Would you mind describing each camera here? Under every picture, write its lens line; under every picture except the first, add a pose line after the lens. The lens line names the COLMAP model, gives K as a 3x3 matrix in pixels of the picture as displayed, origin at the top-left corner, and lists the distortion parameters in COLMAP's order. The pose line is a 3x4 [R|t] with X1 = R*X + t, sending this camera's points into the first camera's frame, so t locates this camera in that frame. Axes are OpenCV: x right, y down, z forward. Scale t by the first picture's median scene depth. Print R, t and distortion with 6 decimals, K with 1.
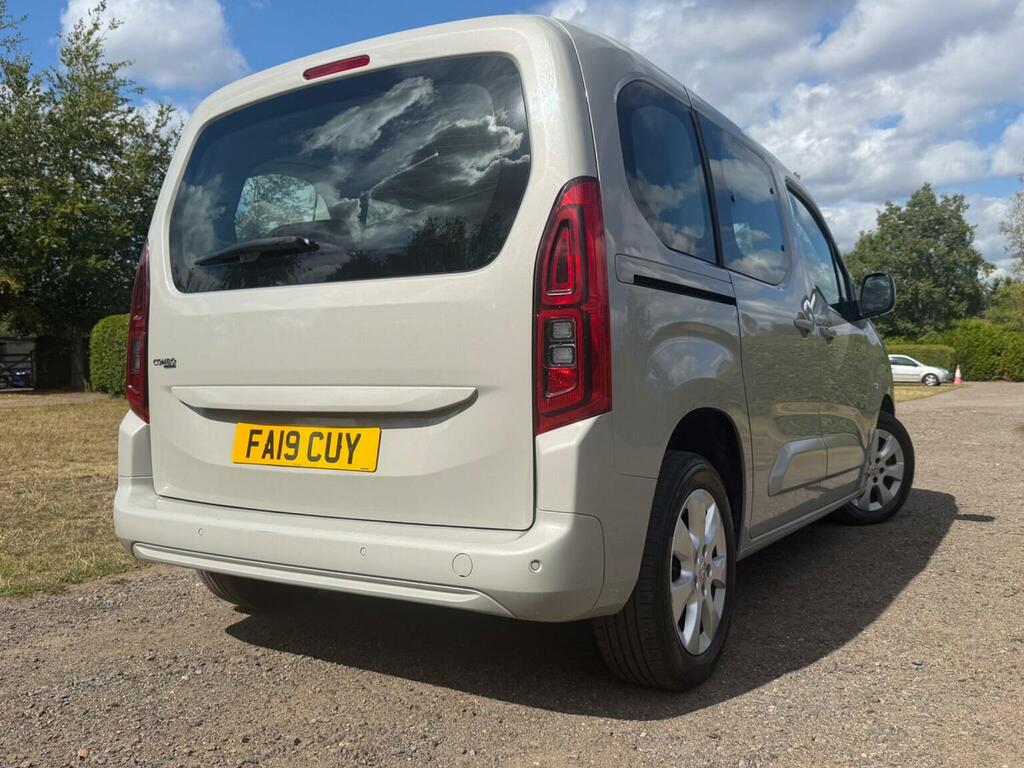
lens RADIAL K [[881.9, 0, 514.1], [0, 881.9, 385.4], [0, 0, 1]] dist [0.026827, -0.053426]
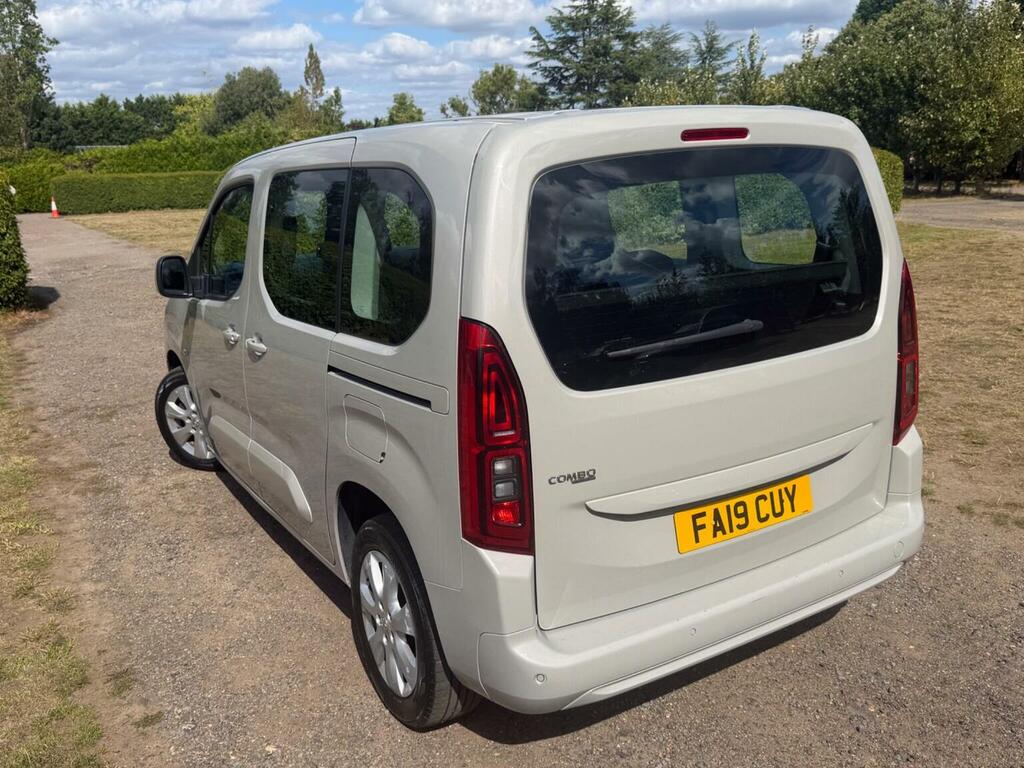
lens RADIAL K [[881.9, 0, 508.3], [0, 881.9, 387.0], [0, 0, 1]] dist [0.026827, -0.053426]
pose [[0.464653, -0.227460, 0.855780, -1.200841], [0.050547, 0.971682, 0.230821, -0.325267], [-0.884049, -0.063995, 0.462993, 0.738393]]
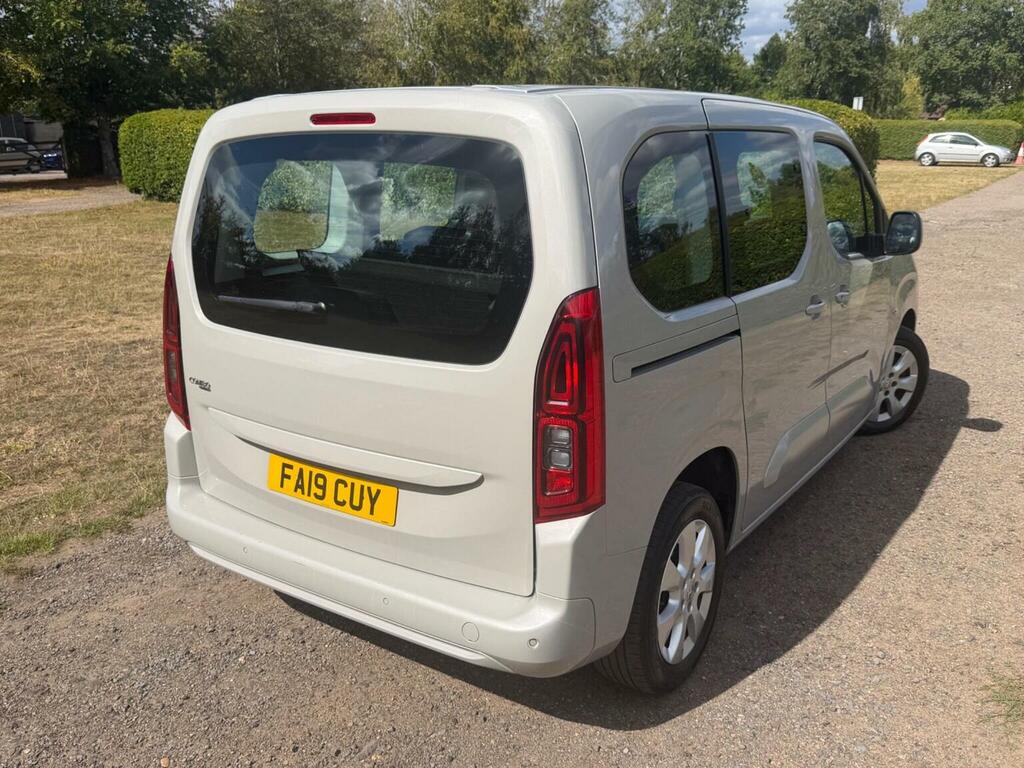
lens RADIAL K [[881.9, 0, 506.2], [0, 881.9, 388.8], [0, 0, 1]] dist [0.026827, -0.053426]
pose [[0.998784, 0.010283, -0.048221, 0.032248], [0.002562, 0.965863, 0.259042, -0.323647], [0.049238, -0.258850, 0.964662, -0.023065]]
